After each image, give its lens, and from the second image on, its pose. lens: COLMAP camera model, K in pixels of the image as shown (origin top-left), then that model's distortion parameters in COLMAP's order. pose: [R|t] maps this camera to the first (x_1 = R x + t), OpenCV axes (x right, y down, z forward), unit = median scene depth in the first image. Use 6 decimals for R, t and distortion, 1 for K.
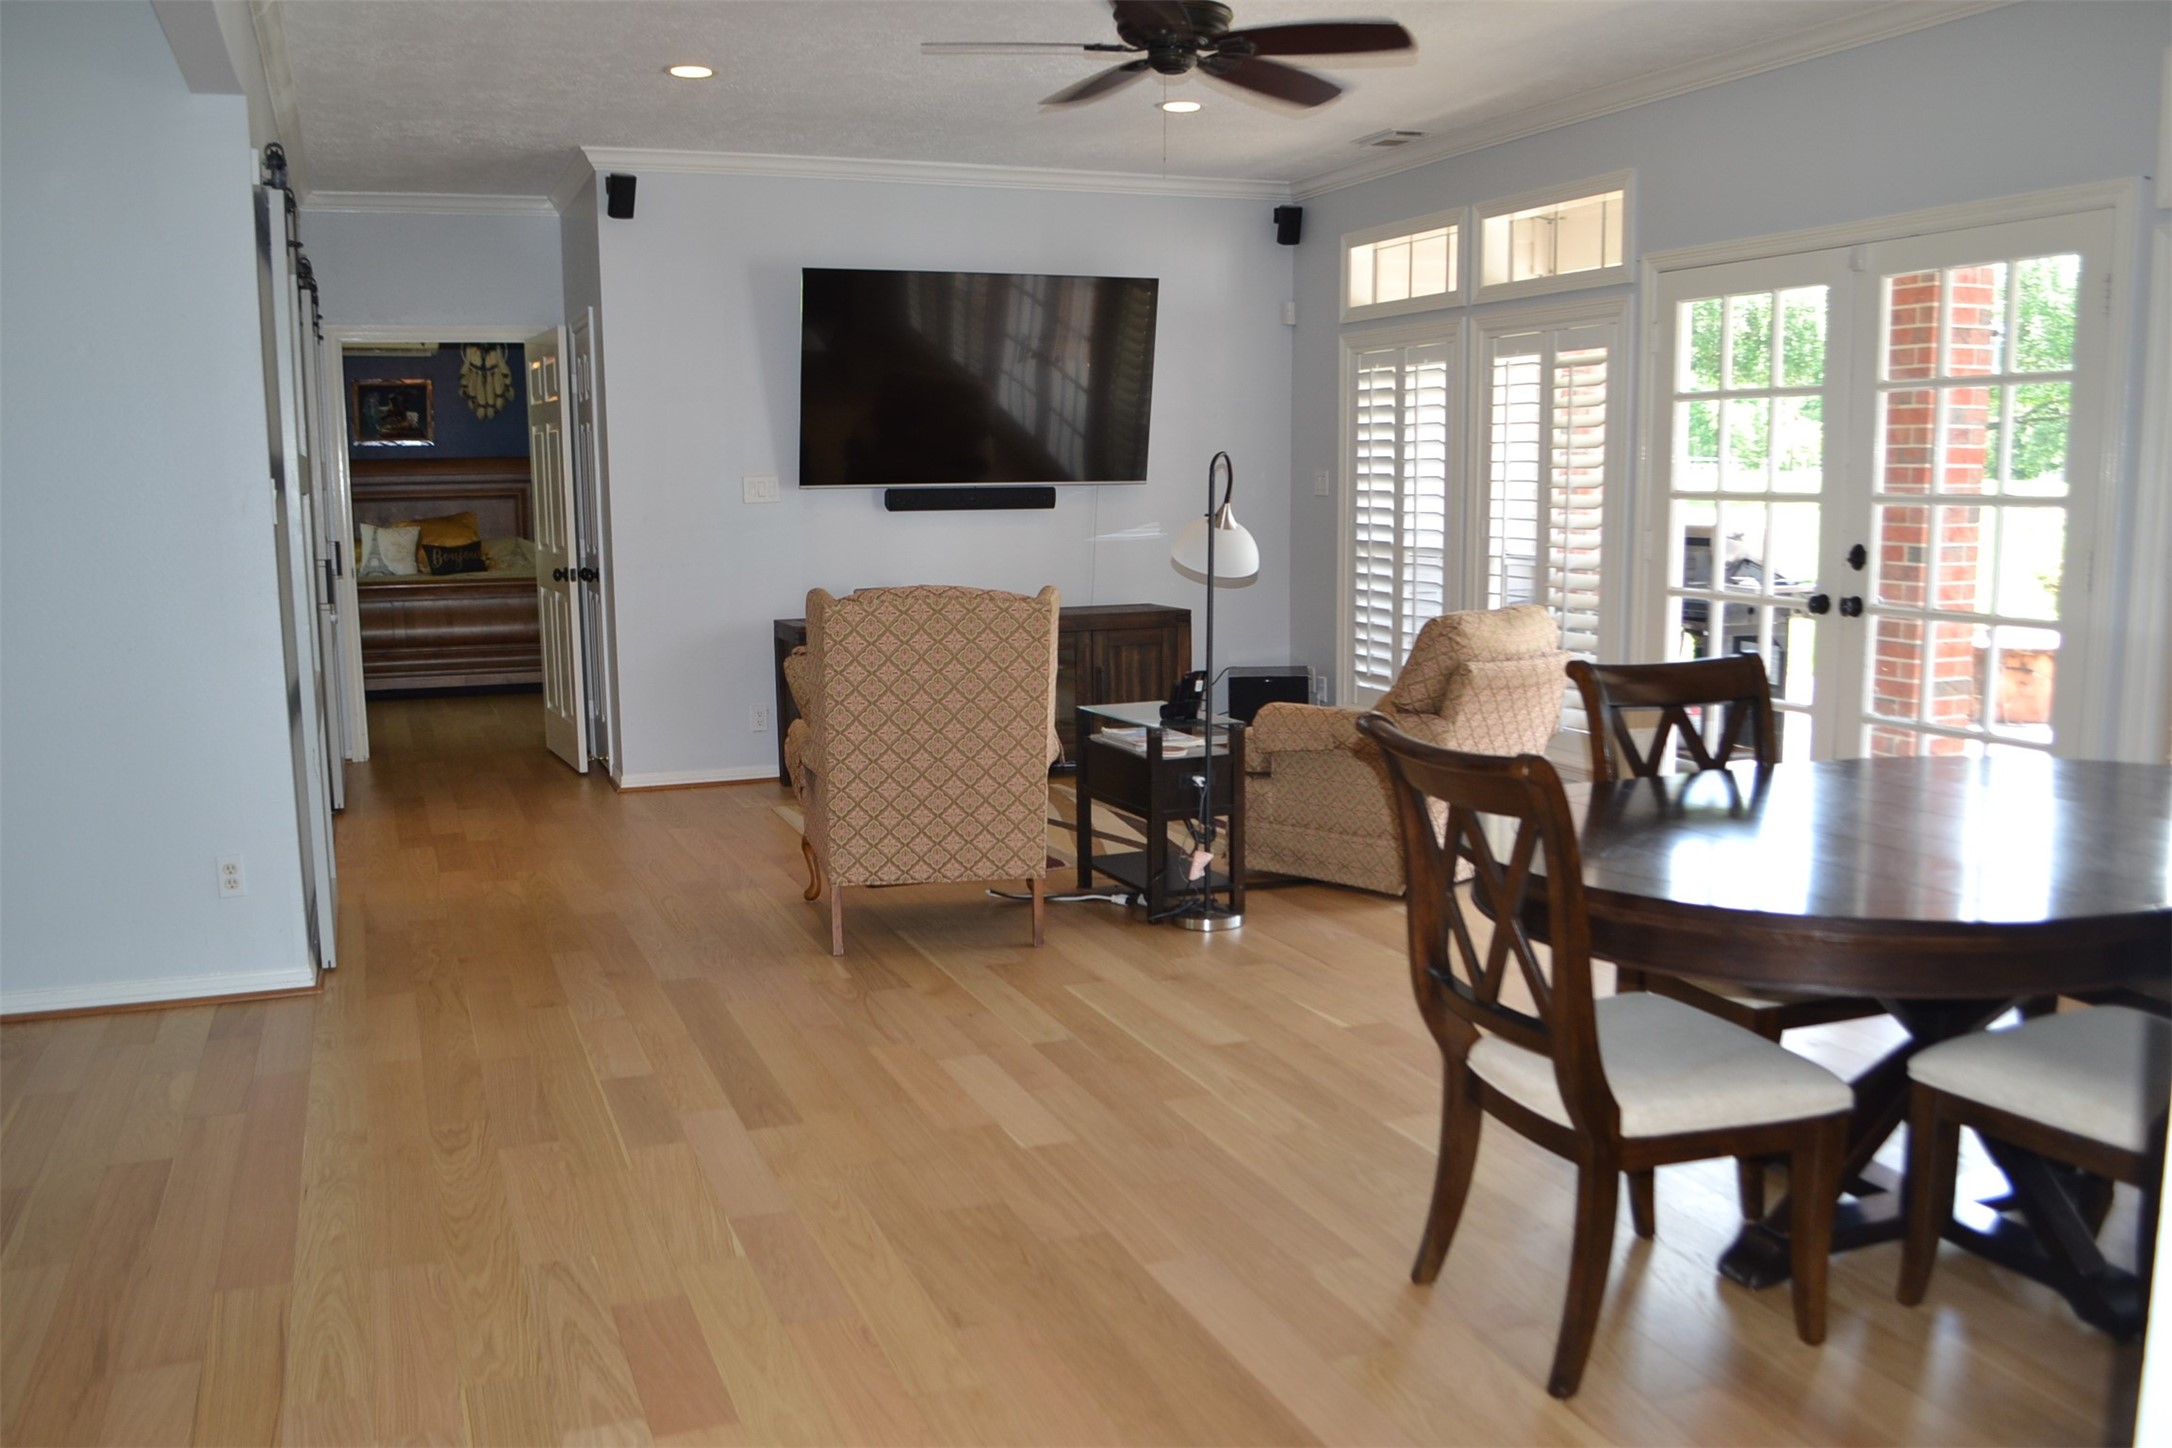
lens RADIAL K [[1790.8, 0, 1092.8], [0, 1790.8, 749.8], [0, 0, 1]] dist [-0.082319, 0.014418]
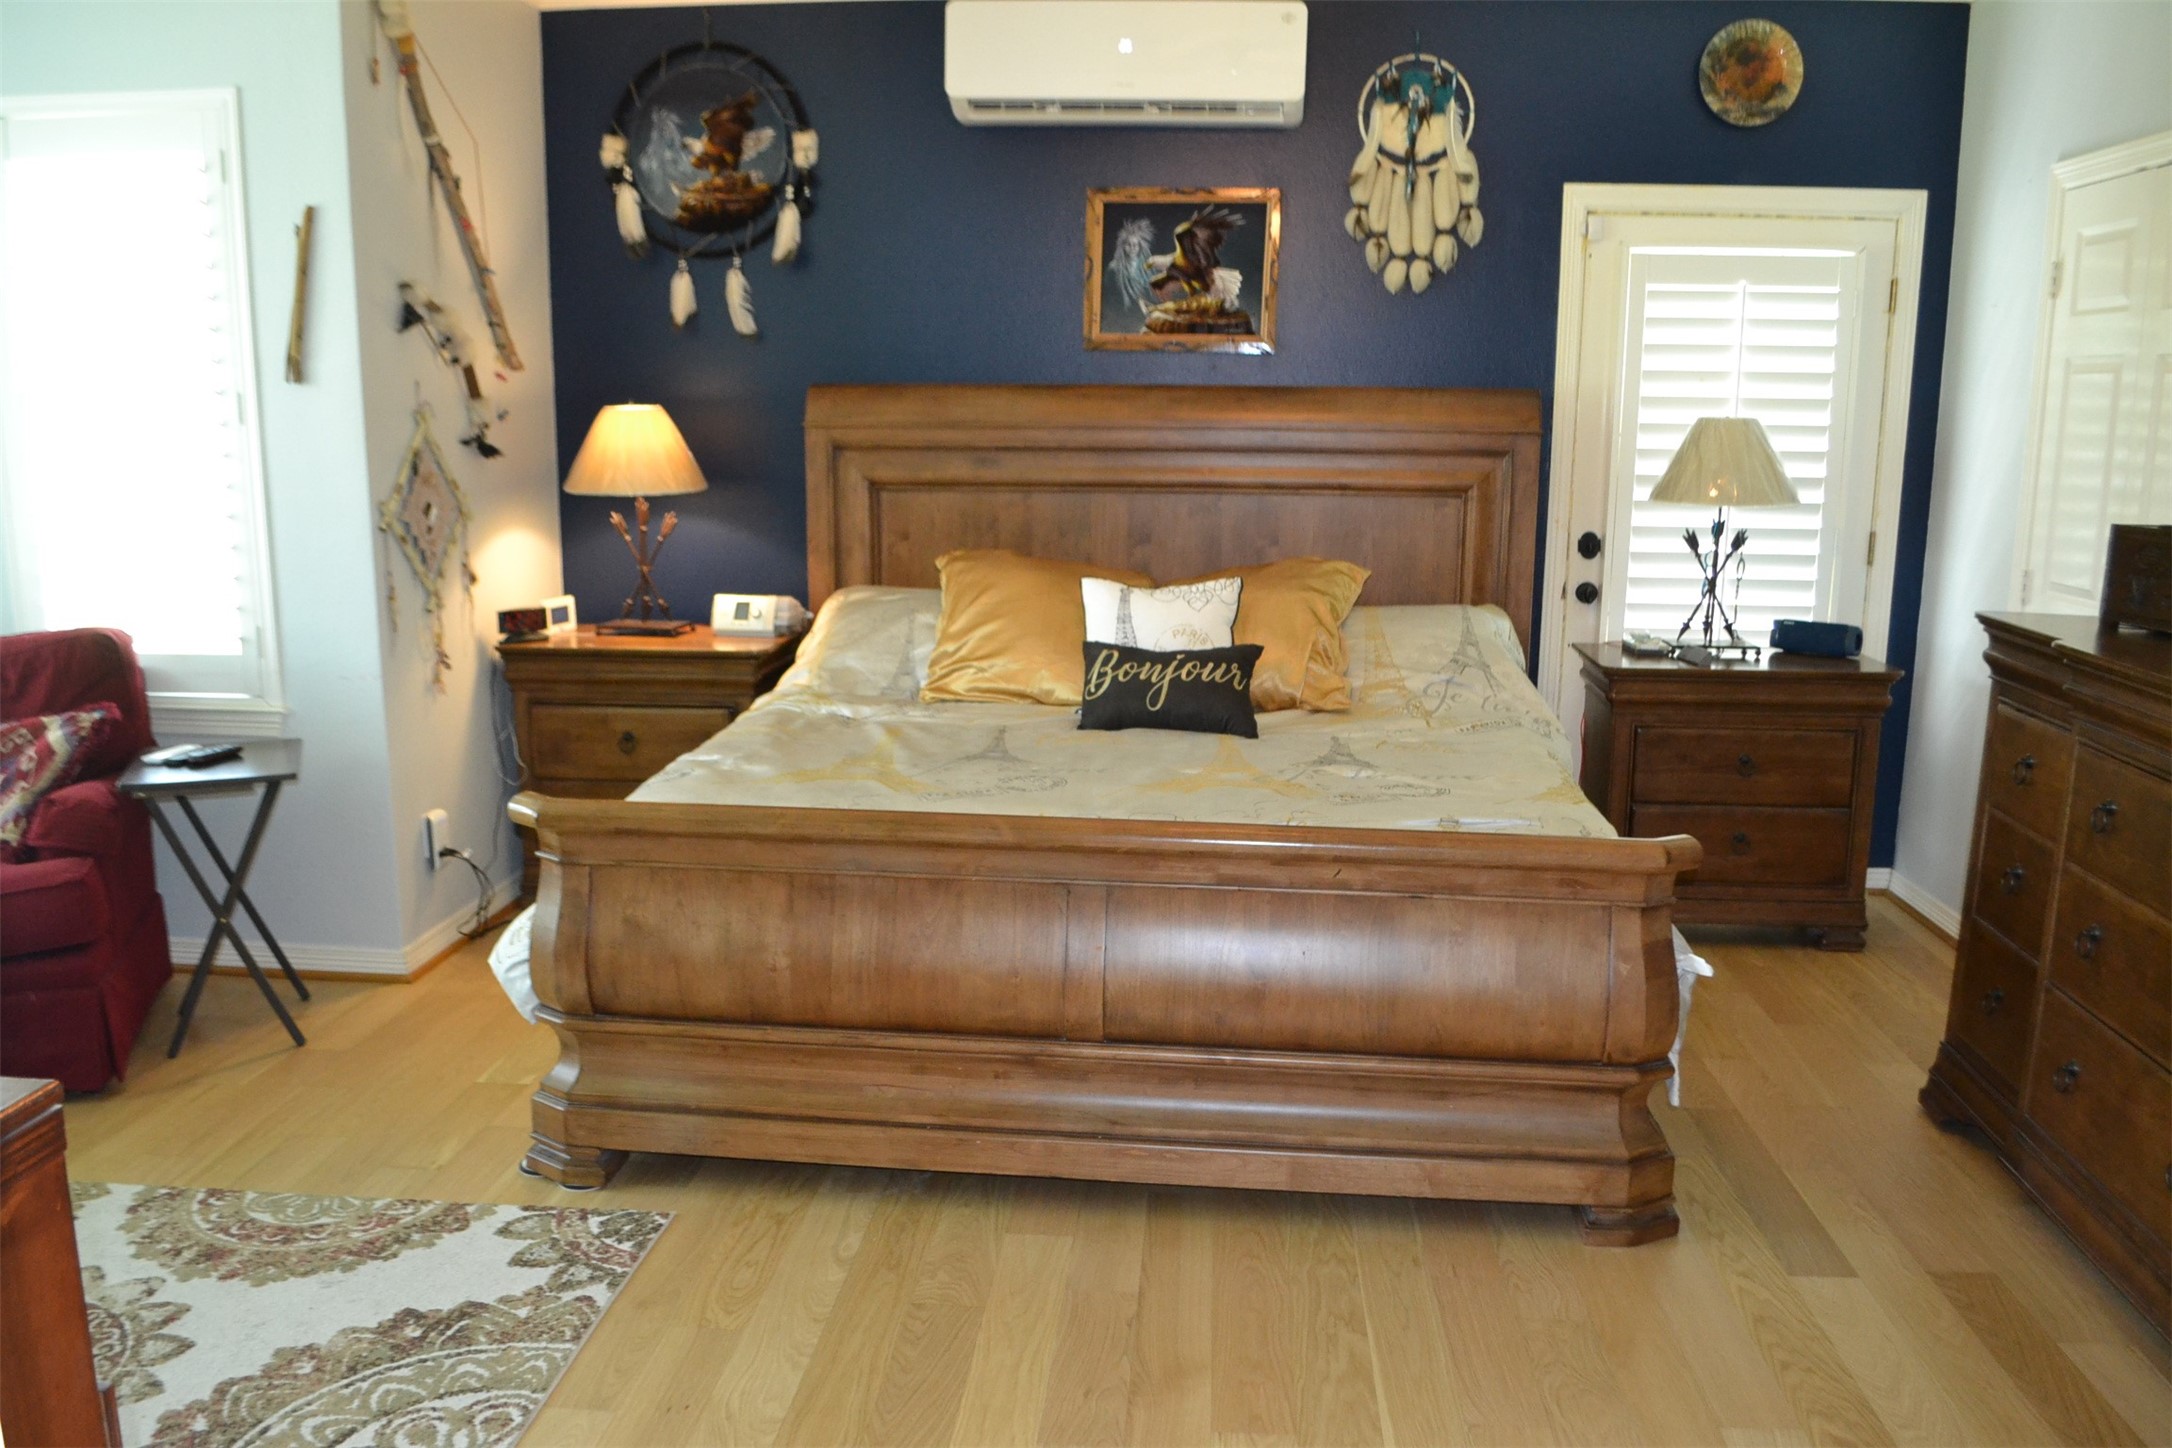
lens RADIAL K [[1733.7, 0, 1089.5], [0, 1733.7, 753.7], [0, 0, 1]] dist [-0.079123, 0.003036]
pose [[0.894389, 0.108418, -0.433951, -0.479281], [-0.088354, 0.993886, 0.066211, -0.217610], [0.438476, -0.020877, 0.898500, 1.305206]]
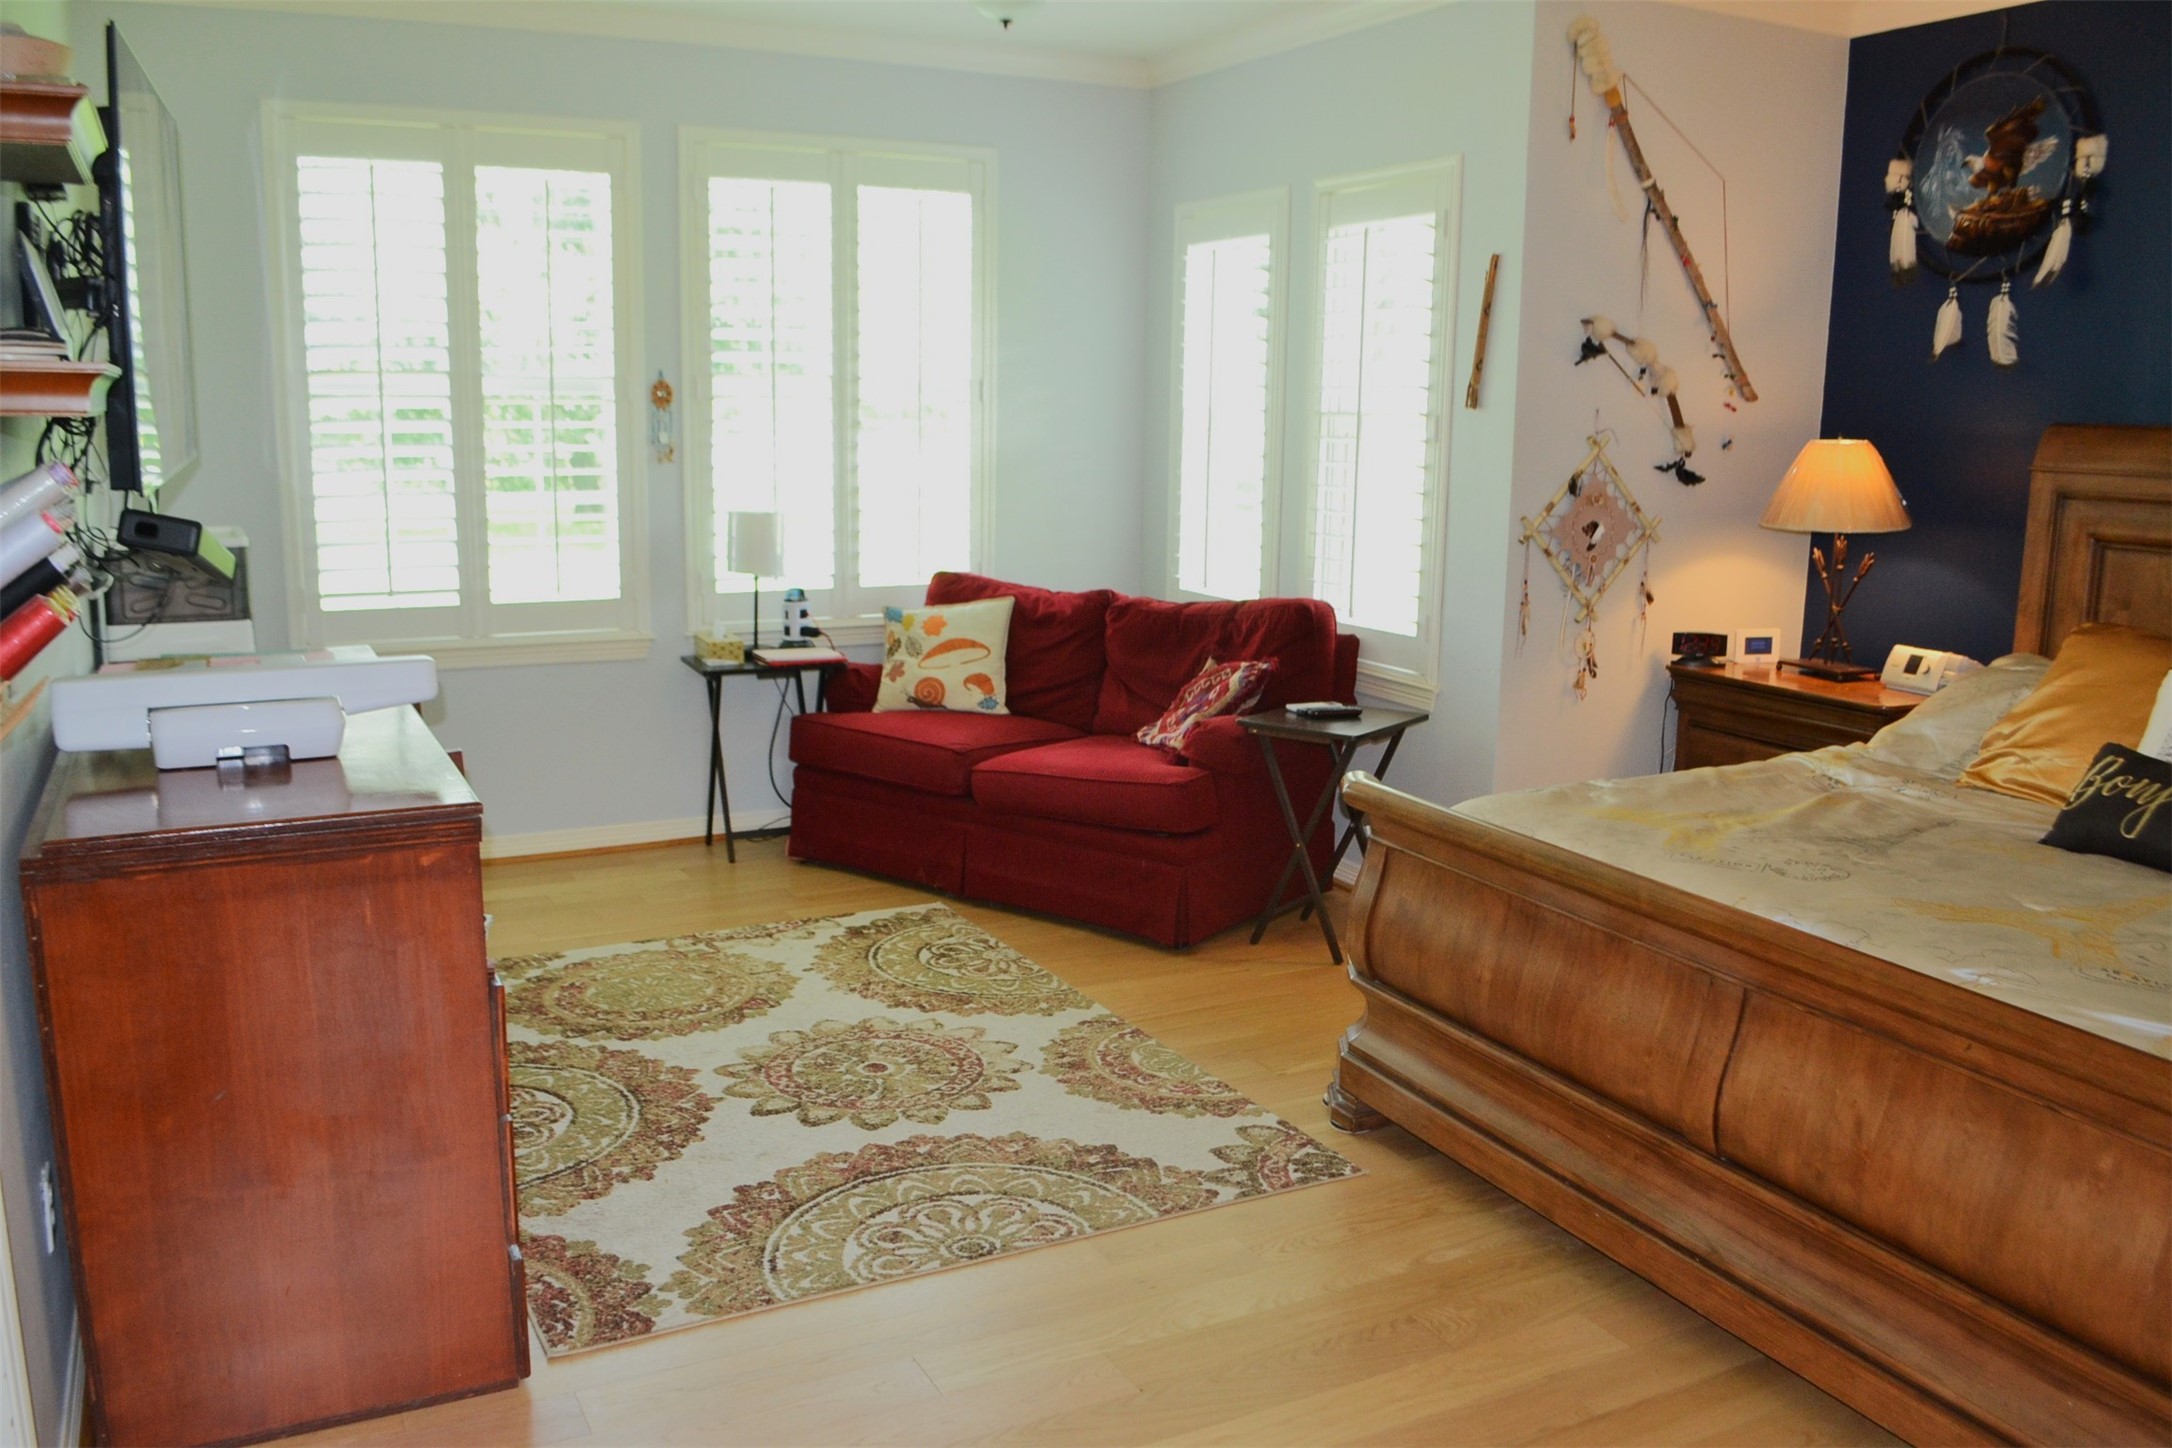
lens RADIAL K [[1733.7, 0, 1089.5], [0, 1733.7, 753.7], [0, 0, 1]] dist [-0.079123, 0.003036]
pose [[0.092245, 0.210580, -0.973215, -0.294706], [-0.169771, 0.966397, 0.193013, -0.259750], [0.981157, 0.147419, 0.124896, 1.522141]]
